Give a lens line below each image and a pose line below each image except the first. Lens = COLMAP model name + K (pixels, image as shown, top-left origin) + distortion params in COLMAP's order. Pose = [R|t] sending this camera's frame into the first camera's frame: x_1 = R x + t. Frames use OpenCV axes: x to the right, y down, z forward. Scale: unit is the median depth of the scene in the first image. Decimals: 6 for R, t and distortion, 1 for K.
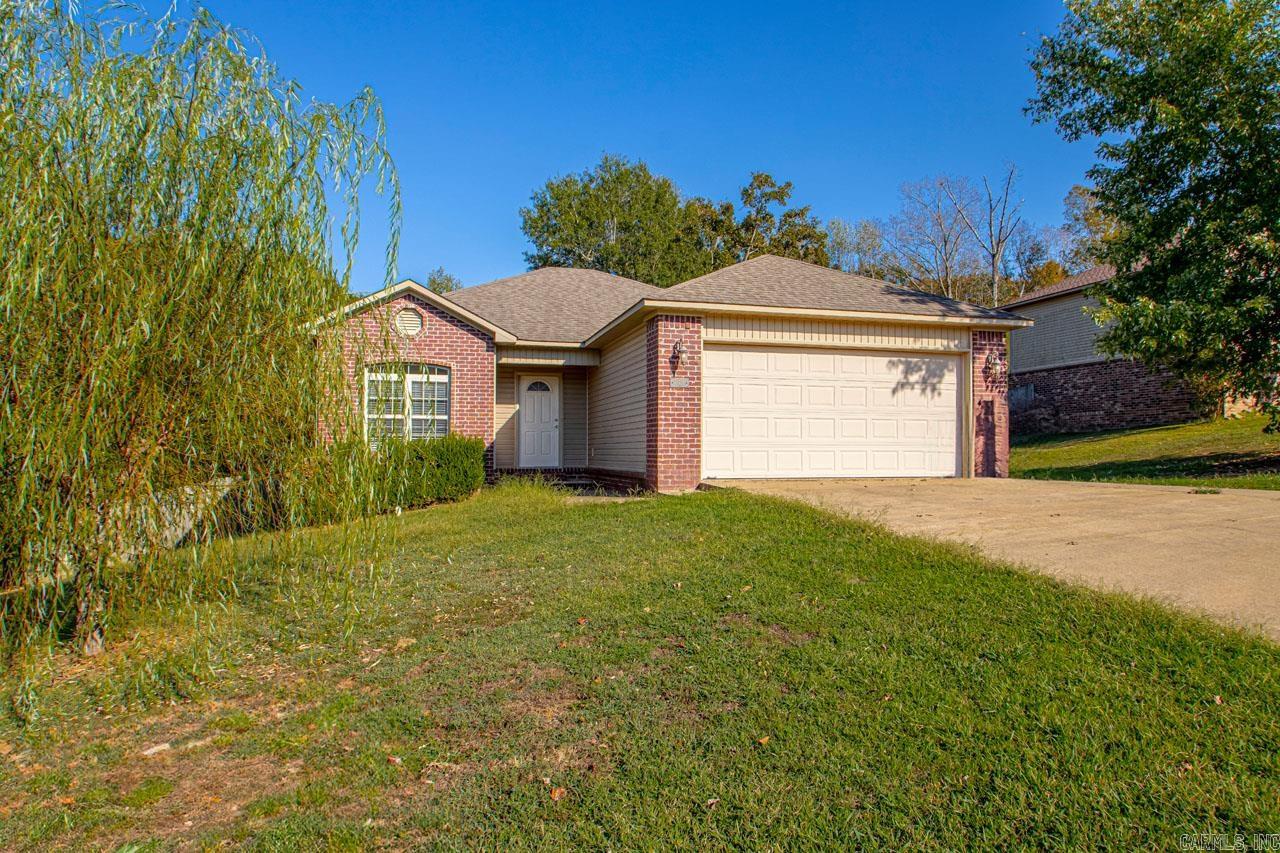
lens RADIAL K [[832.9, 0, 640.0], [0, 832.9, 426.5], [0, 0, 1]] dist [0.005471, 0.000804]
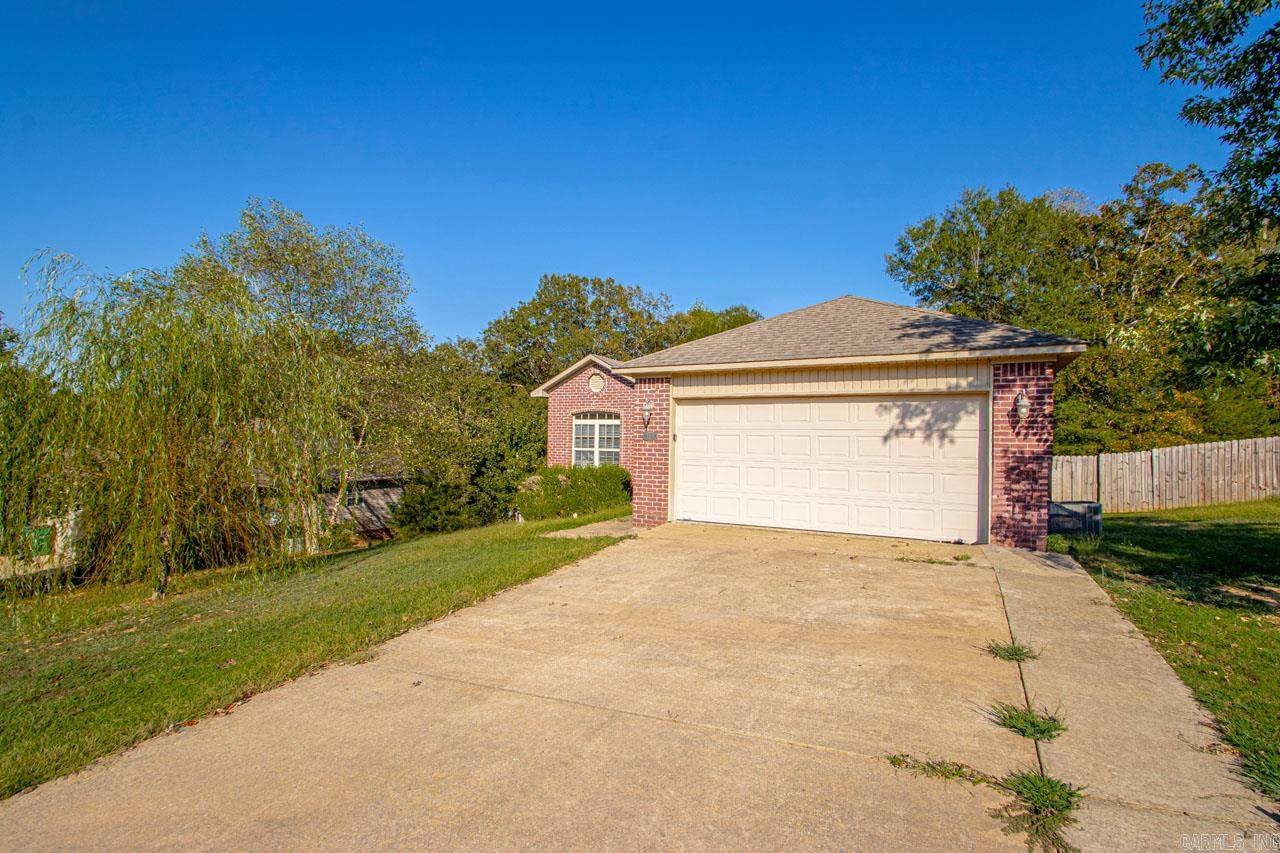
lens RADIAL K [[598.8, 0, 666.8], [0, 598.8, 418.5], [0, 0, 1]] dist [0.029979, -0.022889]
pose [[0.739240, -0.015117, -0.673272, 0.558868], [0.017360, 0.999844, -0.003388, -0.065380], [0.673218, -0.009183, 0.739387, 0.352730]]
